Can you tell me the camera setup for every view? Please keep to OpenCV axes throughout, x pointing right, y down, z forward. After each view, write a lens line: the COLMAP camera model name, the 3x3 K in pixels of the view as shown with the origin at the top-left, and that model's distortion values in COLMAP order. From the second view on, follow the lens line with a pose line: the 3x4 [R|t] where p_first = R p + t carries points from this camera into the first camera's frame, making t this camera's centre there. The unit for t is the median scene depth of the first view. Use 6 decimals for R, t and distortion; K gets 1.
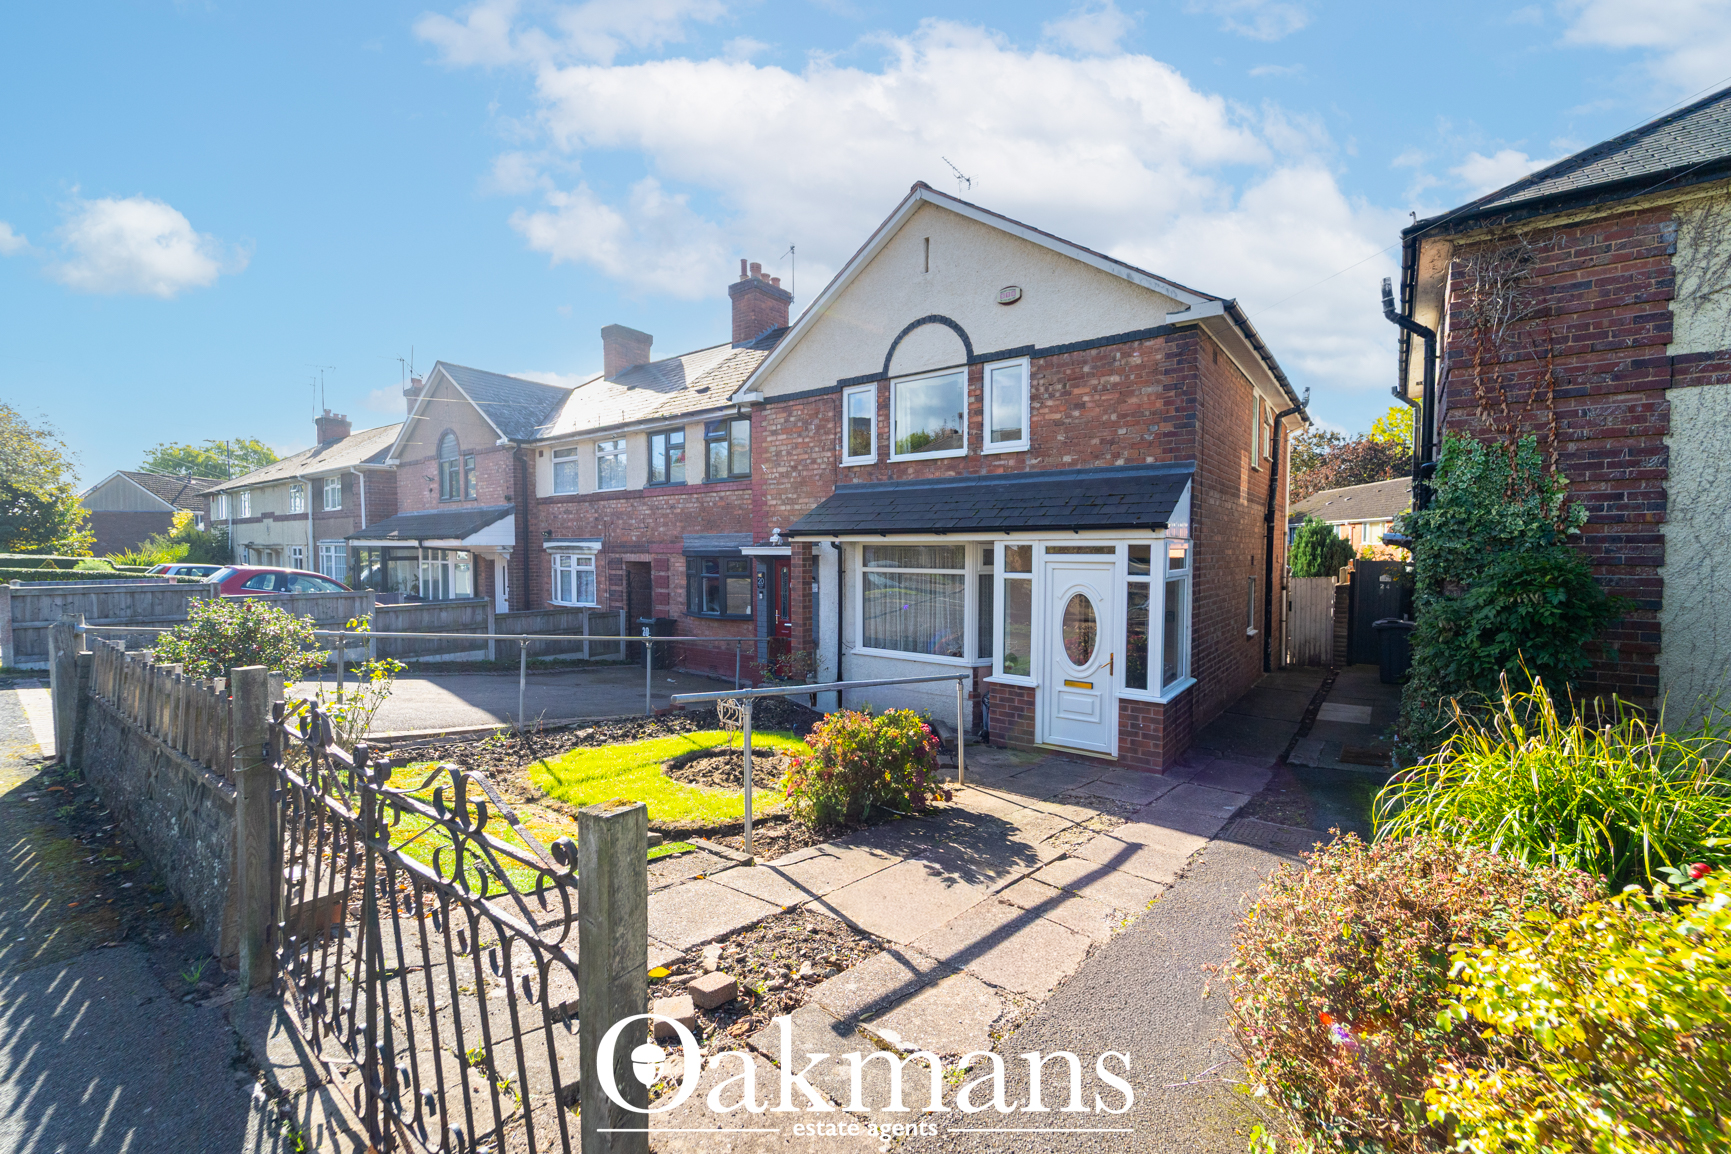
lens RADIAL K [[703.1, 0, 874.4], [0, 703.1, 571.7], [0, 0, 1]] dist [0.003214, -0.002358]
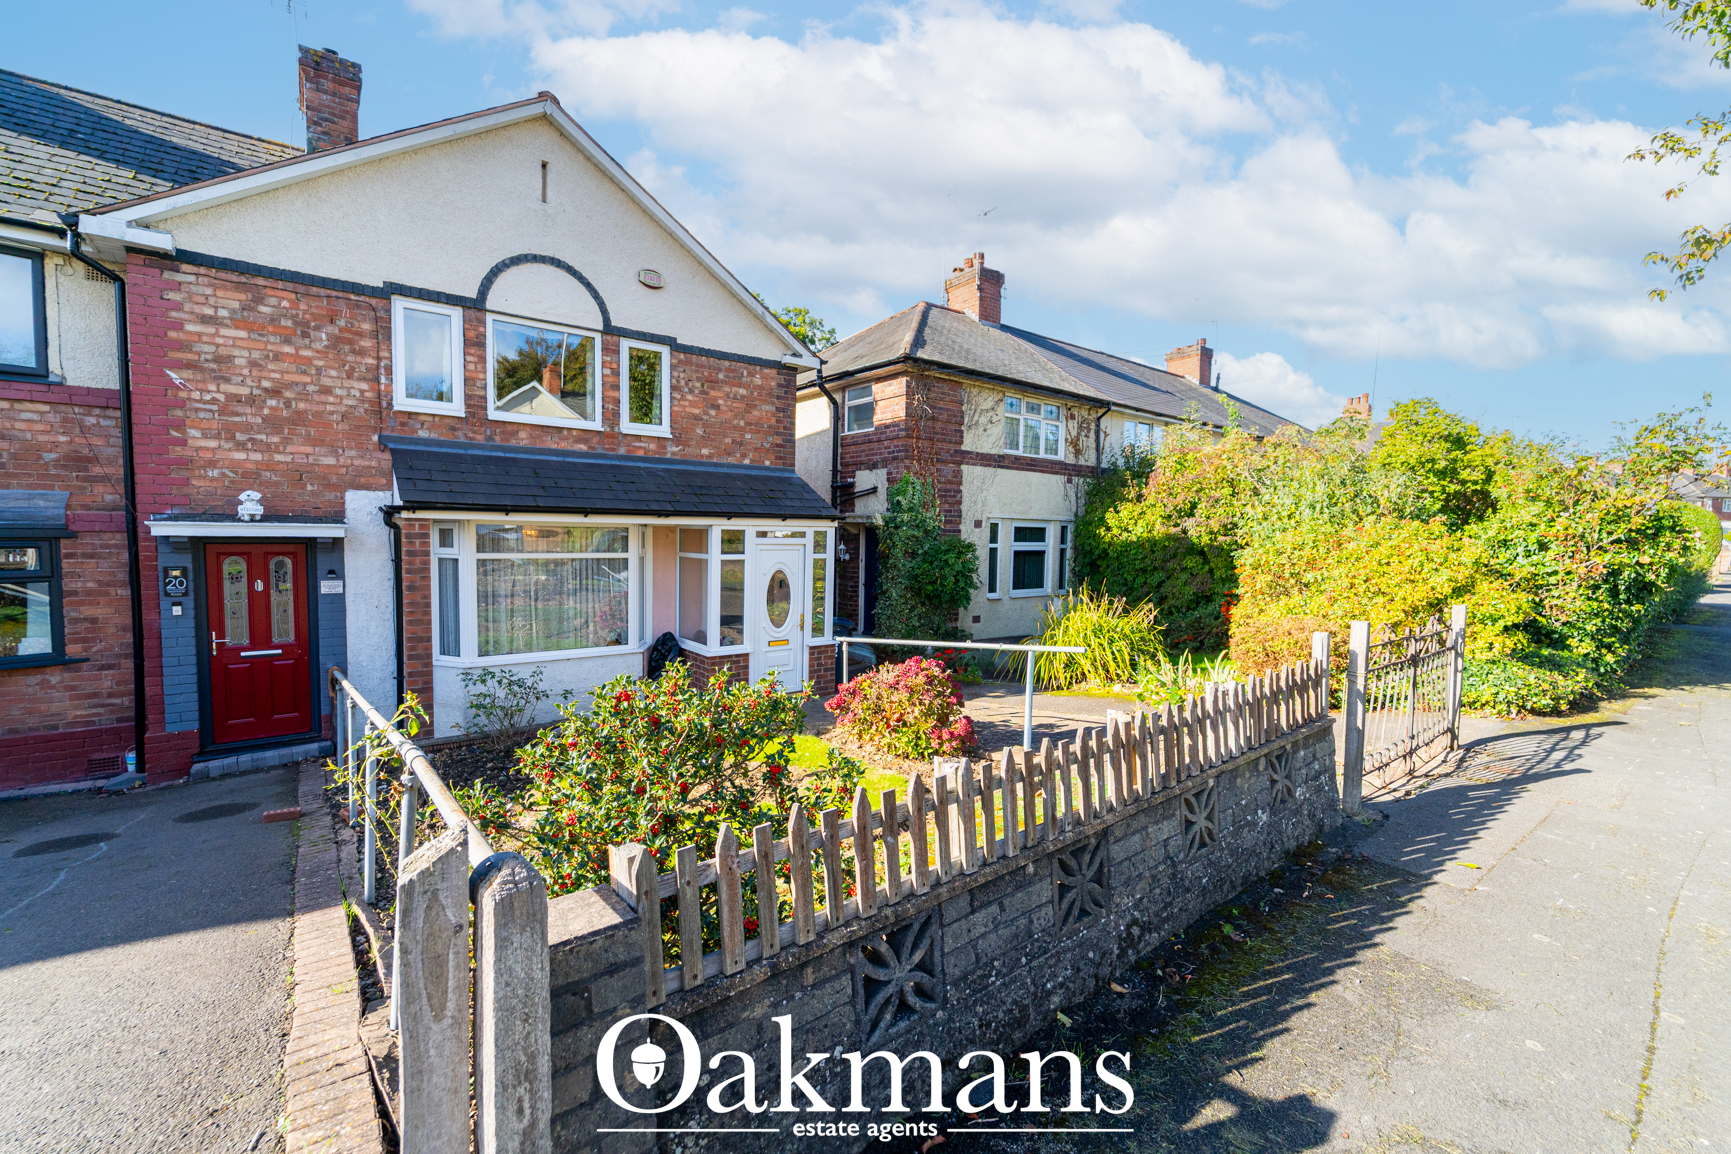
lens RADIAL K [[703.1, 0, 873.0], [0, 703.1, 574.0], [0, 0, 1]] dist [0.003214, -0.002358]
pose [[0.260935, -0.055152, 0.963780, -0.721132], [0.013606, 0.998478, 0.053454, -0.021212], [-0.965261, -0.000835, 0.261288, 0.432613]]
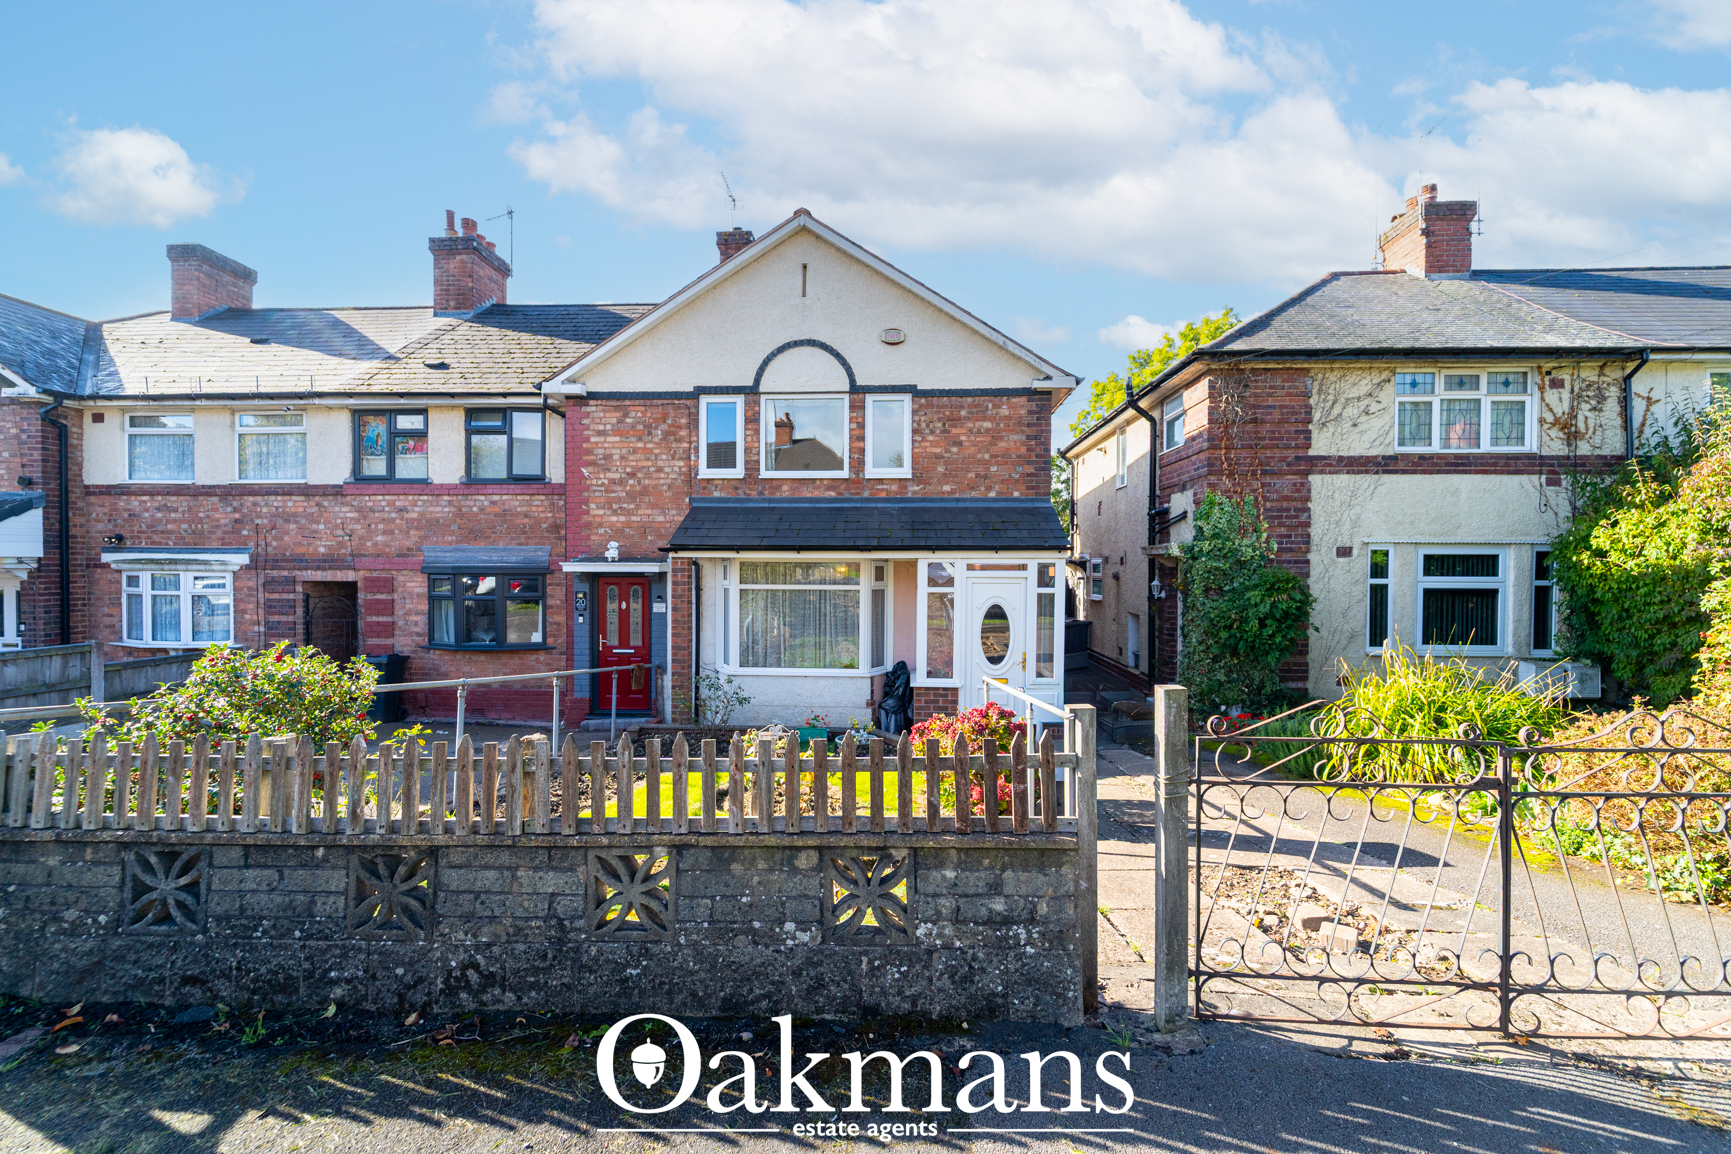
lens RADIAL K [[703.1, 0, 871.6], [0, 703.1, 573.6], [0, 0, 1]] dist [0.003214, -0.002358]
pose [[0.829904, -0.002594, 0.557900, -0.455167], [0.014561, 0.999749, -0.017013, -0.002491], [-0.557716, 0.022243, 0.829734, 0.110575]]
